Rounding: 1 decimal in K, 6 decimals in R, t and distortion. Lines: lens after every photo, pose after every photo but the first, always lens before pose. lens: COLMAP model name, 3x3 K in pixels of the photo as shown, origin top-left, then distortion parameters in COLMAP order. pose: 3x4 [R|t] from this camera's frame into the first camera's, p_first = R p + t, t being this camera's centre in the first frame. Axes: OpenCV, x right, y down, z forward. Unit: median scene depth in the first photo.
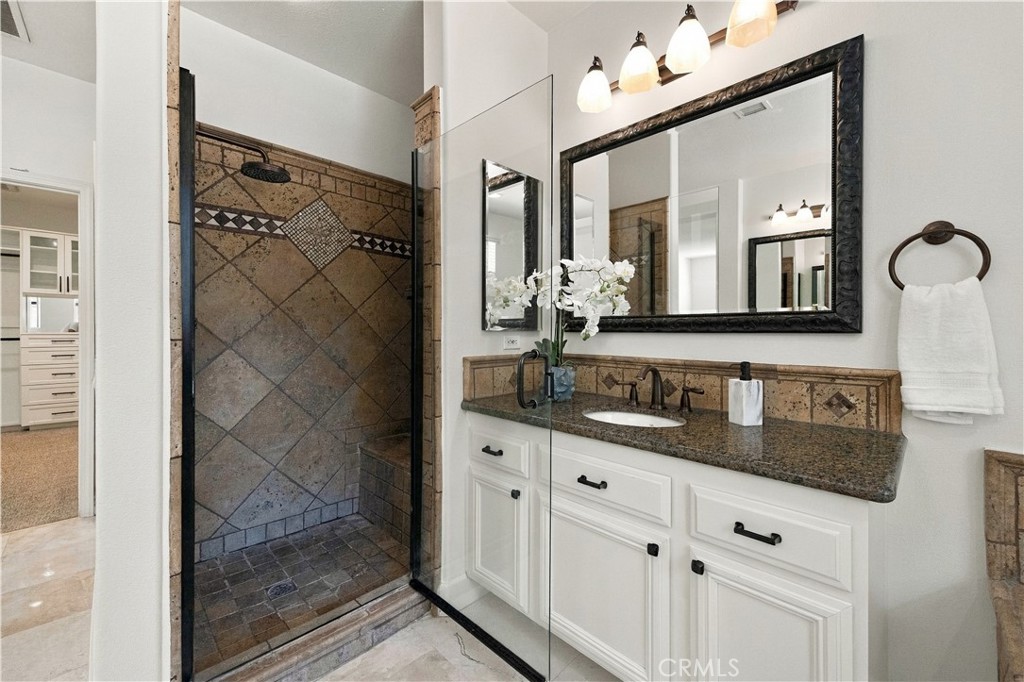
lens RADIAL K [[410.7, 0, 512.3], [0, 410.7, 336.7], [0, 0, 1]] dist [0.004280, 0.000325]
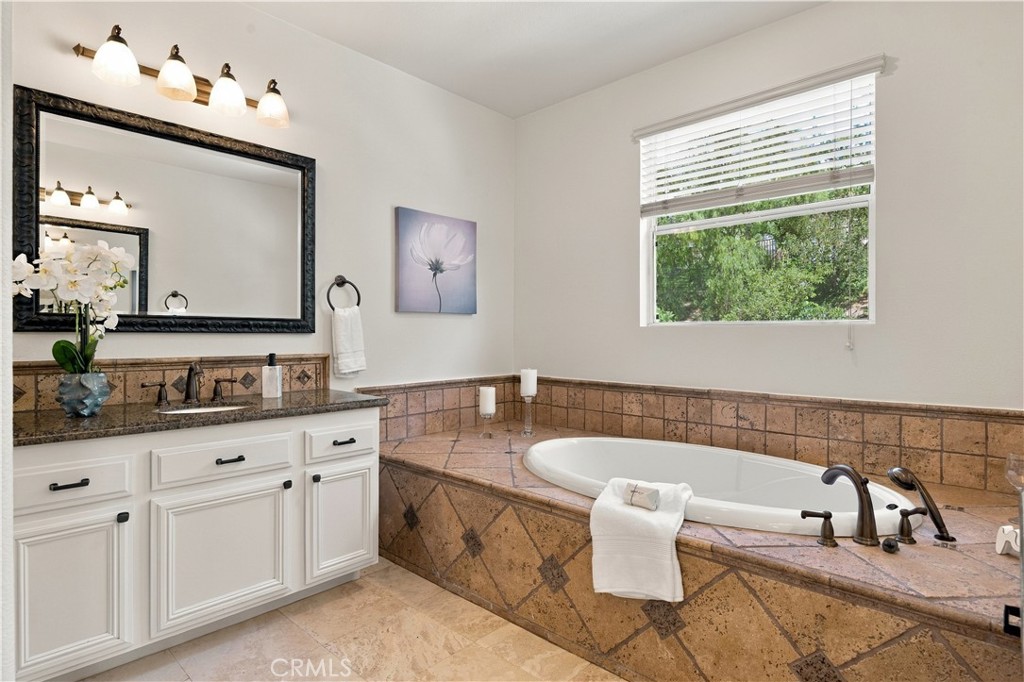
lens RADIAL K [[531.0, 0, 511.2], [0, 531.0, 339.3], [0, 0, 1]] dist [-0.012715, -0.000924]
pose [[-0.016364, -0.013752, 0.999772, -1.279574], [0.012904, 0.999819, 0.013963, -0.002660], [-0.999783, 0.013130, -0.016184, 0.209091]]
